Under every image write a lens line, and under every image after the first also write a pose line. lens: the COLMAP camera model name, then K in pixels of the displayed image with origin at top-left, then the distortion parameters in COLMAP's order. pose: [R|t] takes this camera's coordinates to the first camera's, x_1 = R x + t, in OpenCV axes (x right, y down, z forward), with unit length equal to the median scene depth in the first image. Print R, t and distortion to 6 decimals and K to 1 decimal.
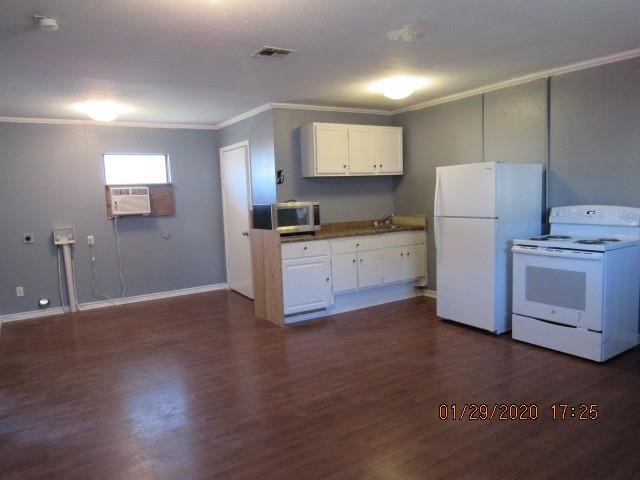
lens RADIAL K [[449.4, 0, 320.0], [0, 449.4, 240.0], [0, 0, 1]] dist [-0.005566, -0.005698]
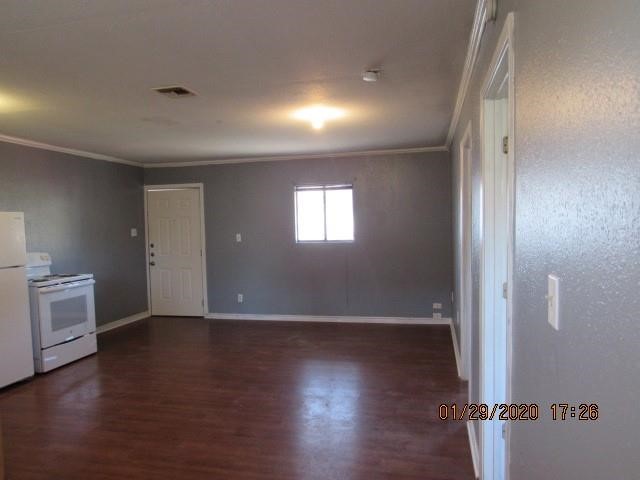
lens RADIAL K [[449.4, 0, 320.0], [0, 449.4, 240.0], [0, 0, 1]] dist [-0.005566, -0.005698]
pose [[-0.688548, 0.034318, 0.724378, -0.950072], [0.137397, 0.986961, 0.083842, -0.113827], [-0.712056, 0.157257, -0.684286, 1.370394]]
